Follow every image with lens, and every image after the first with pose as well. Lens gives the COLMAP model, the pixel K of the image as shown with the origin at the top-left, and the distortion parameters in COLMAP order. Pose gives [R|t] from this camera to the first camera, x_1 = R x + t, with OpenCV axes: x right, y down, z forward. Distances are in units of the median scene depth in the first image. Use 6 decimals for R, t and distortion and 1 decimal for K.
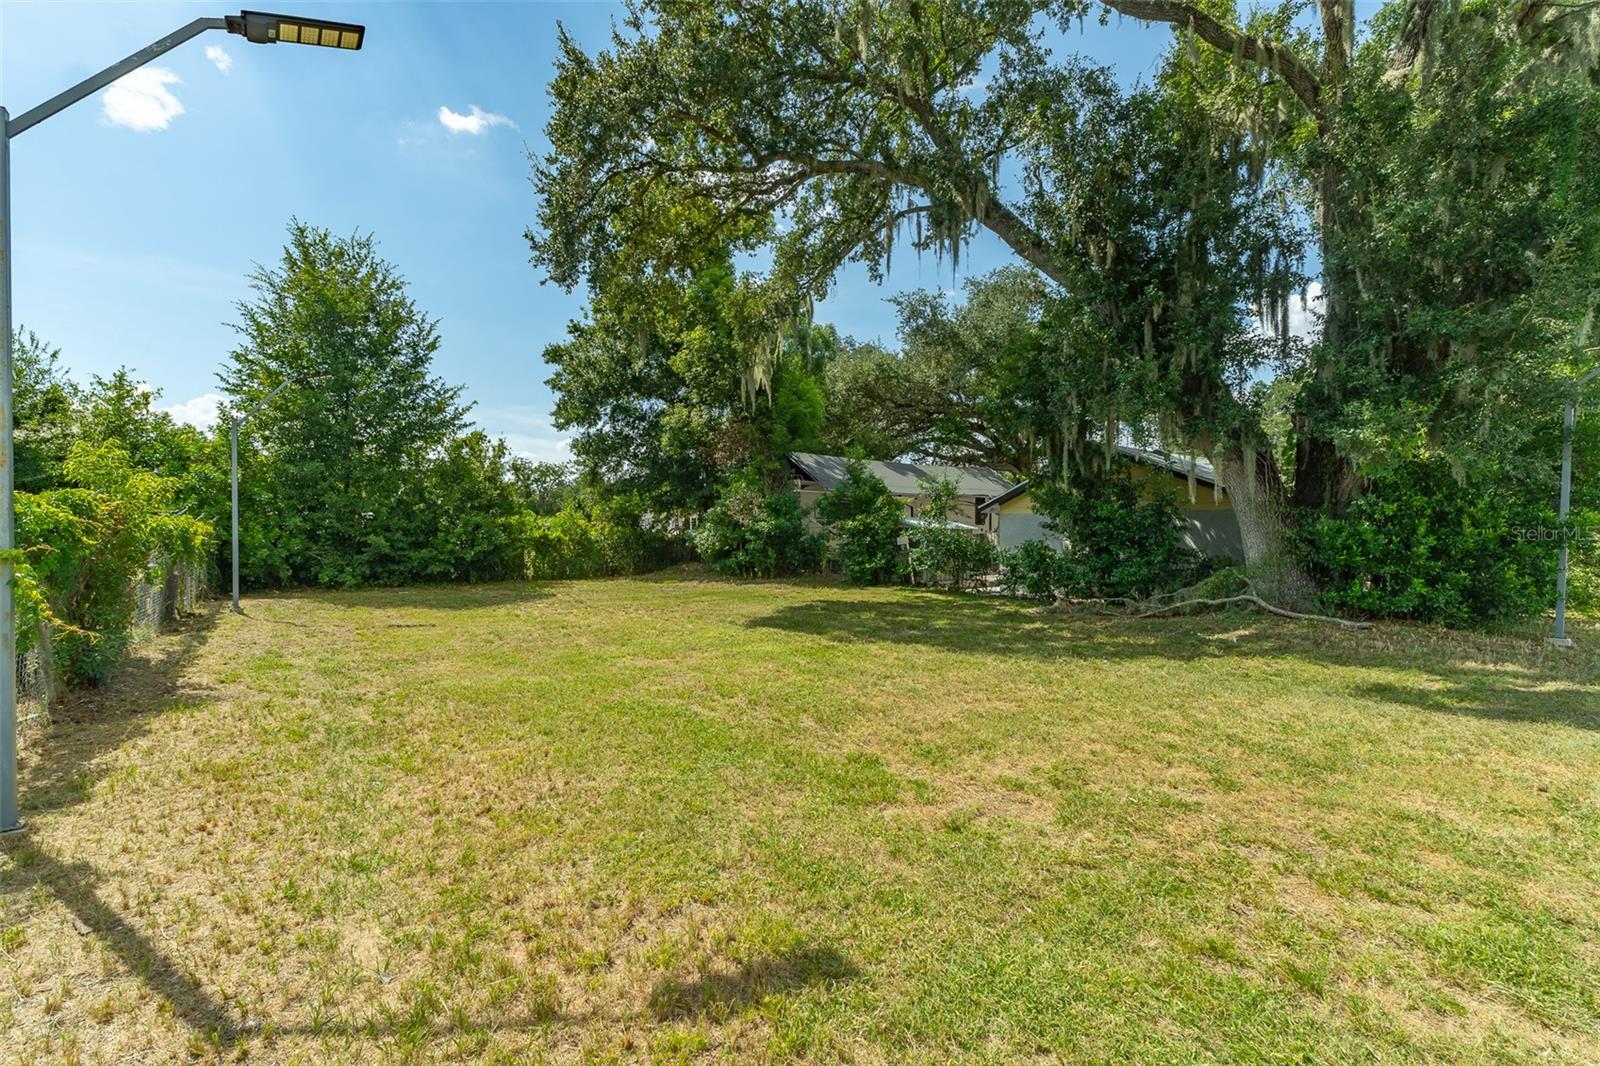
lens RADIAL K [[674.9, 0, 800.0], [0, 674.9, 533.0], [0, 0, 1]] dist [-0.001070, -0.000011]
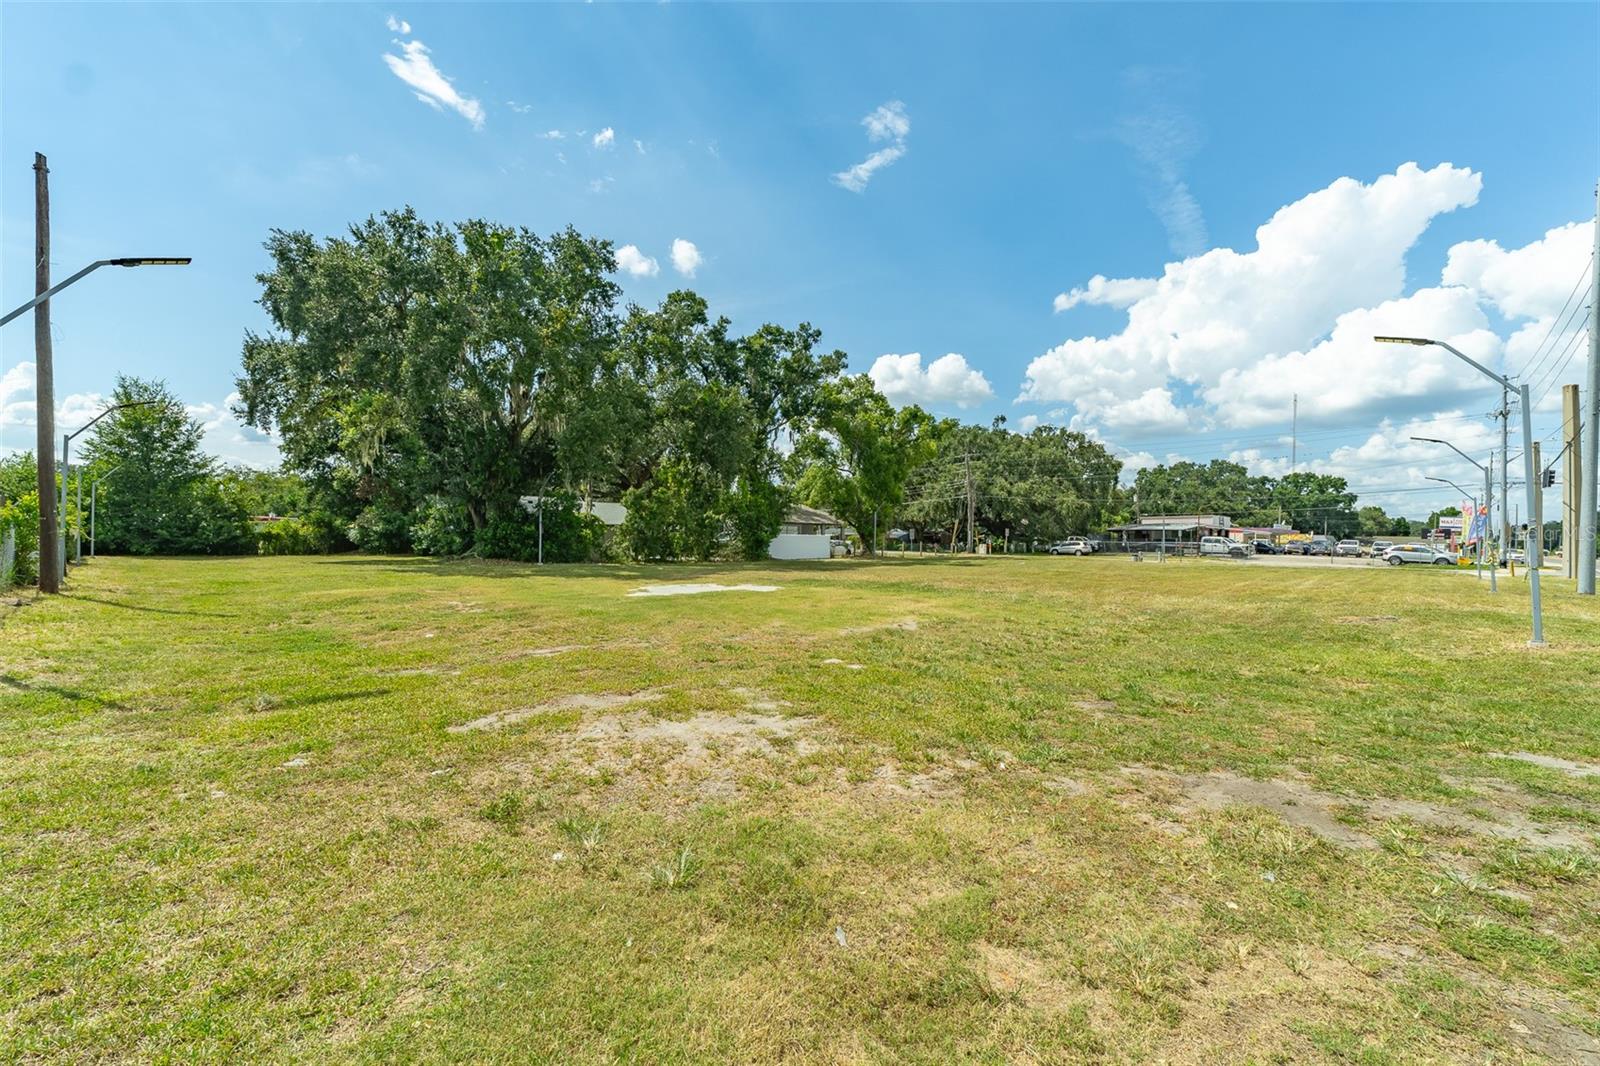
lens RADIAL K [[668.5, 0, 800.0], [0, 668.5, 533.0], [0, 0, 1]] dist [0.000936, 0.000161]
pose [[0.983534, 0.005200, 0.180651, 0.746906], [-0.003345, 0.999939, -0.010574, 0.021597], [-0.180694, 0.009795, 0.983490, -1.113257]]
